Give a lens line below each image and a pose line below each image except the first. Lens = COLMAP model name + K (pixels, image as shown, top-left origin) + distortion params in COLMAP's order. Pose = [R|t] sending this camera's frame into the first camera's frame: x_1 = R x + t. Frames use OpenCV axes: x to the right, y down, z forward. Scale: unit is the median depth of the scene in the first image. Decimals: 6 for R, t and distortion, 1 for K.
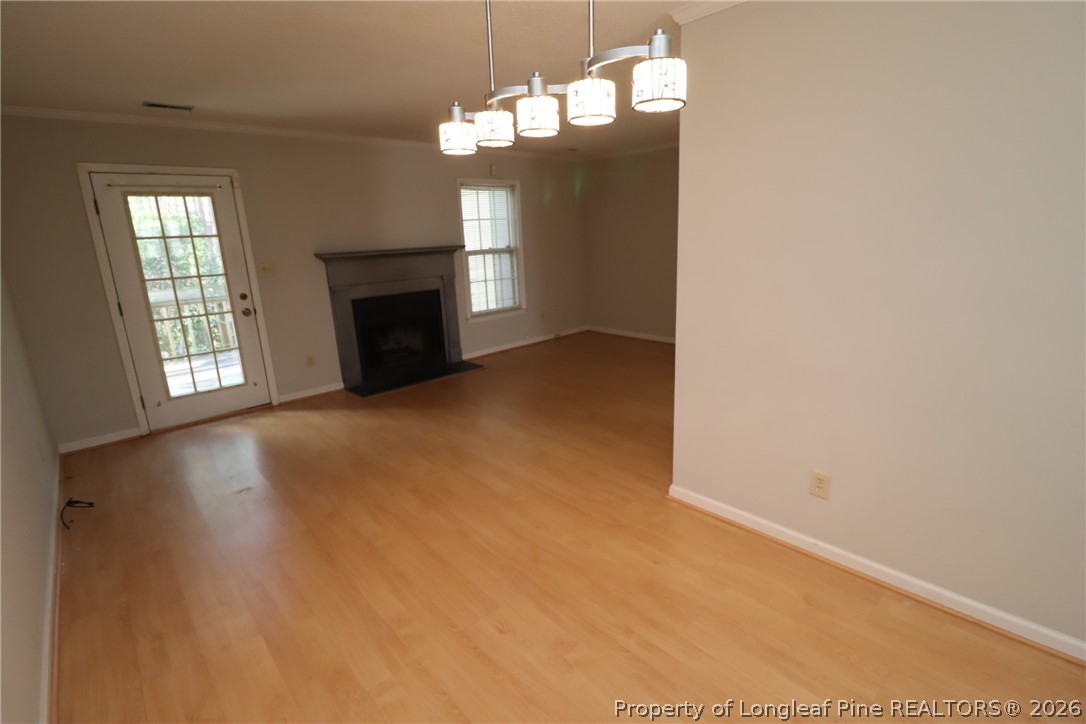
lens RADIAL K [[497.2, 0, 549.5], [0, 497.2, 351.1], [0, 0, 1]] dist [-0.017510, -0.002186]
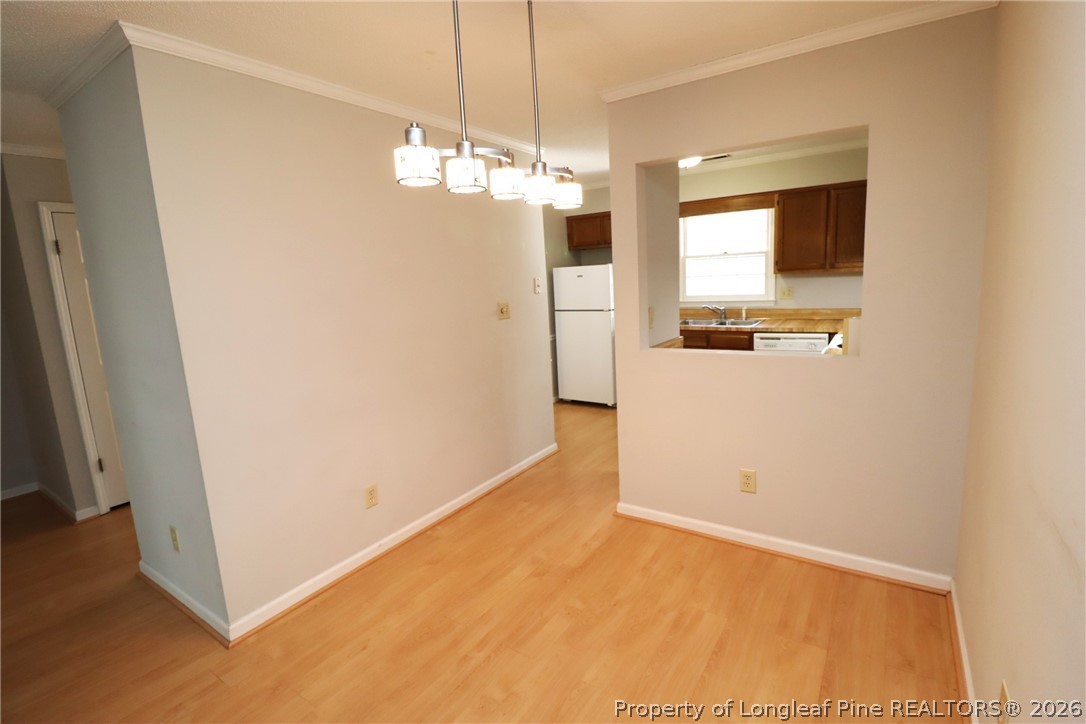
lens RADIAL K [[511.0, 0, 539.5], [0, 511.0, 358.0], [0, 0, 1]] dist [-0.006237, -0.006931]
pose [[-0.207160, -0.112776, 0.971785, -0.813790], [0.291966, 0.940939, 0.171437, -0.163696], [-0.933724, 0.319243, -0.161998, 0.788826]]
